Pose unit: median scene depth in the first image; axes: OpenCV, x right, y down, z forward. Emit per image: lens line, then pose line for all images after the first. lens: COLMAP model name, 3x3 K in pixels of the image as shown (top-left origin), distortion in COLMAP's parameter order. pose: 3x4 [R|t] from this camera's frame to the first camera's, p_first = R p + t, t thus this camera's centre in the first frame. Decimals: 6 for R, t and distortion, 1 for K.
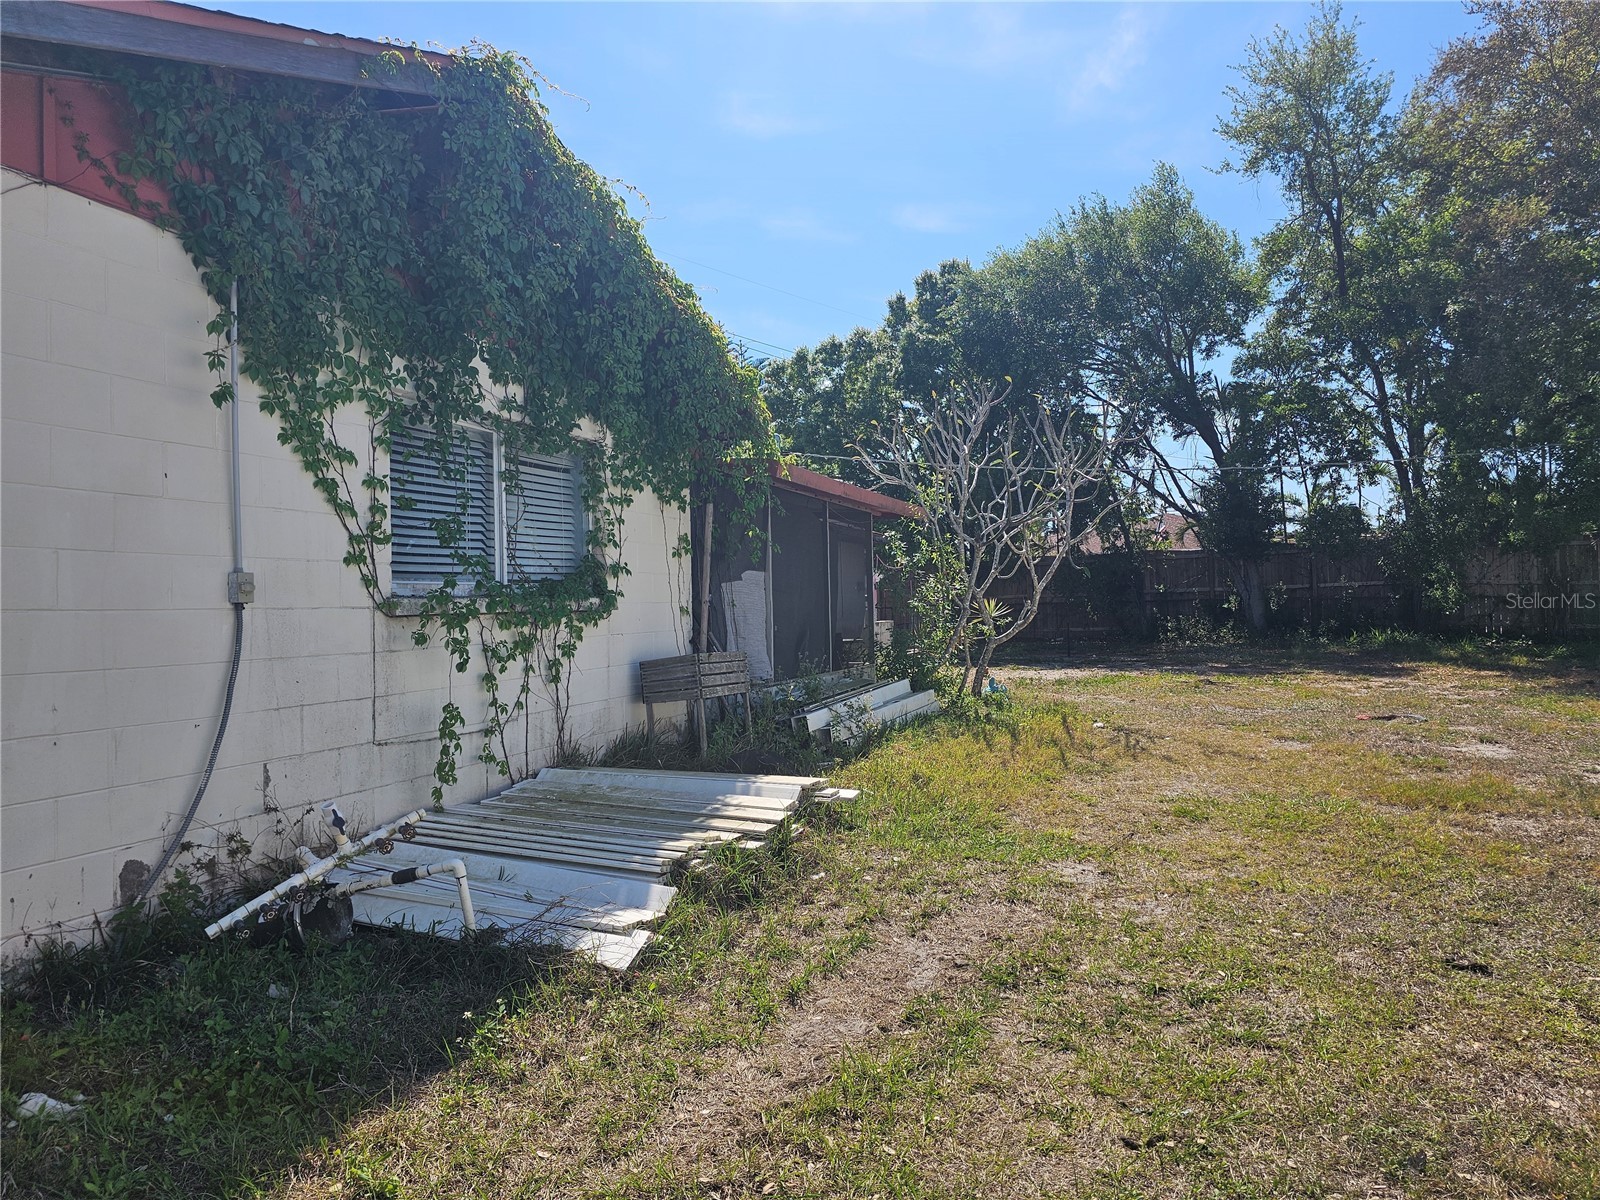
lens RADIAL K [[1063.4, 0, 800.0], [0, 1063.4, 600.0], [0, 0, 1]] dist [0.006742, 0.000072]
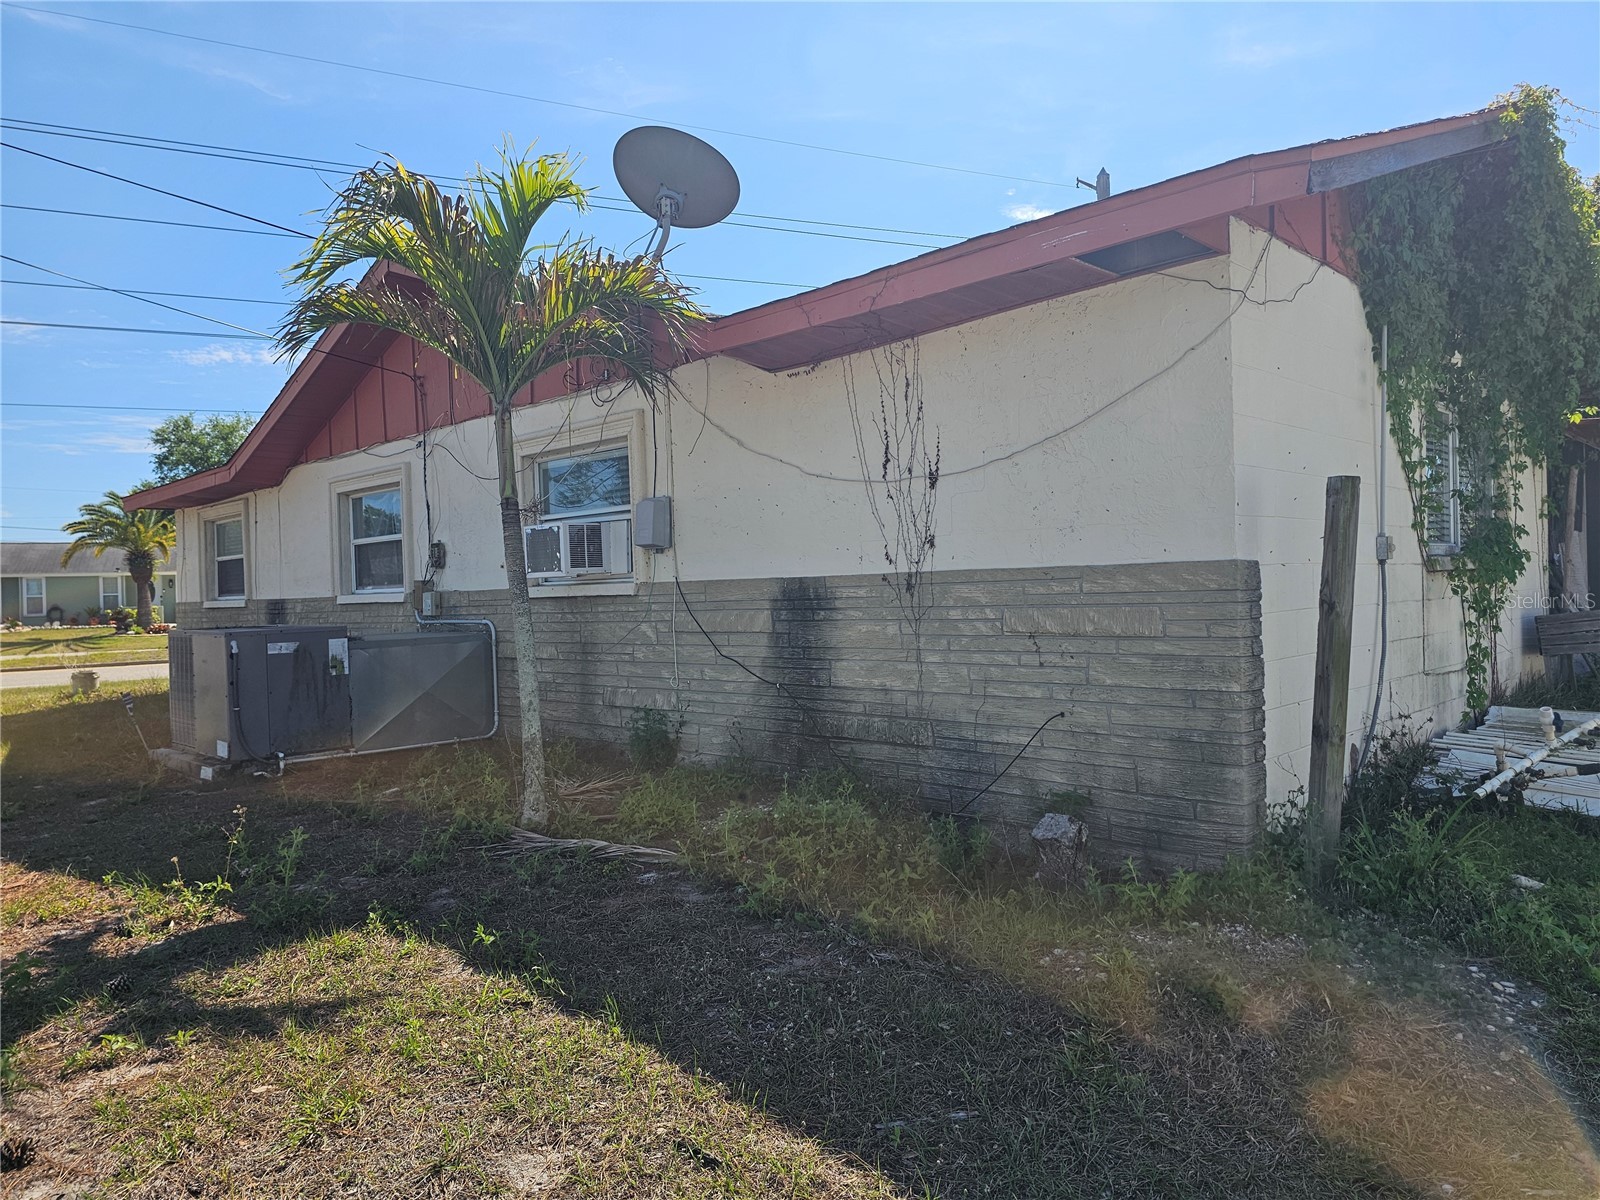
lens RADIAL K [[1063.4, 0, 800.0], [0, 1063.4, 600.0], [0, 0, 1]] dist [0.006742, 0.000072]
pose [[0.904681, -0.004481, -0.426066, -0.375841], [0.014049, 0.999715, 0.019317, 0.010809], [0.425858, -0.023461, 0.904486, -0.305902]]
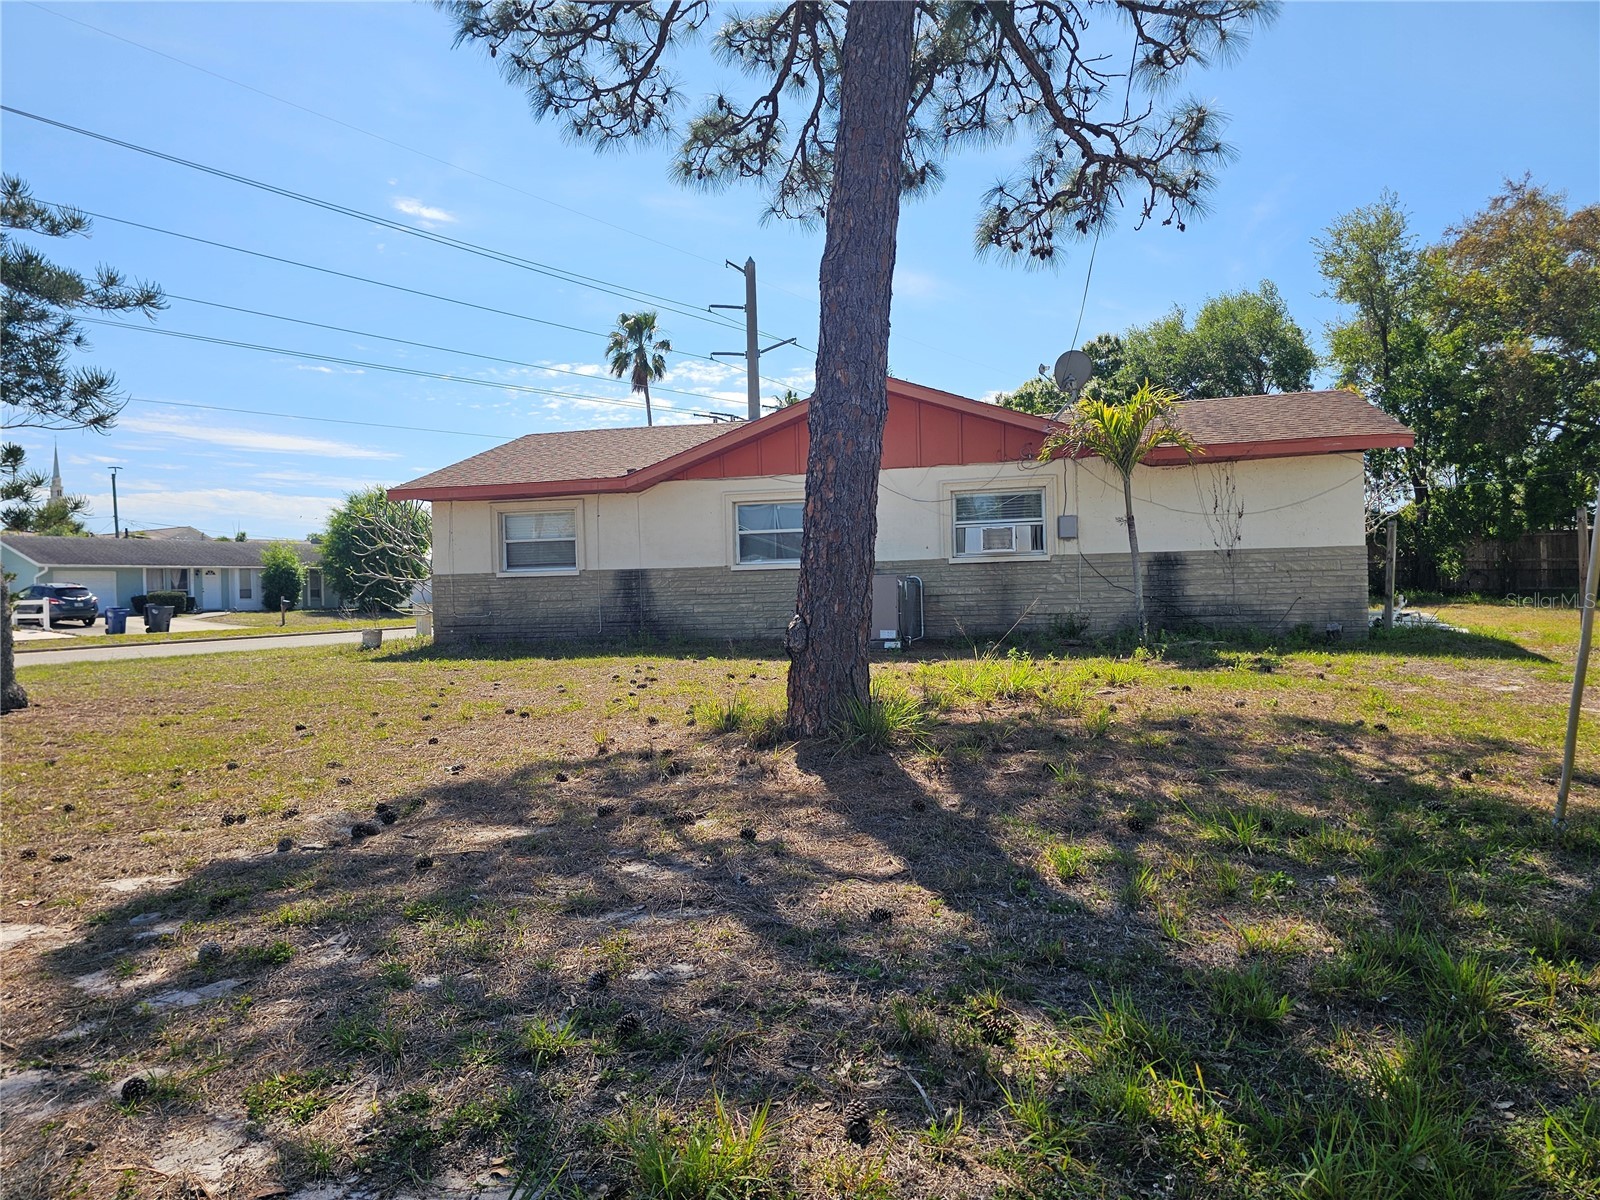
lens RADIAL K [[1063.4, 0, 800.0], [0, 1063.4, 600.0], [0, 0, 1]] dist [0.006742, 0.000072]
pose [[0.995033, -0.007031, 0.099296, -1.741720], [0.006420, 0.999958, 0.006477, 0.090259], [-0.099338, -0.005808, 0.995037, -1.607189]]
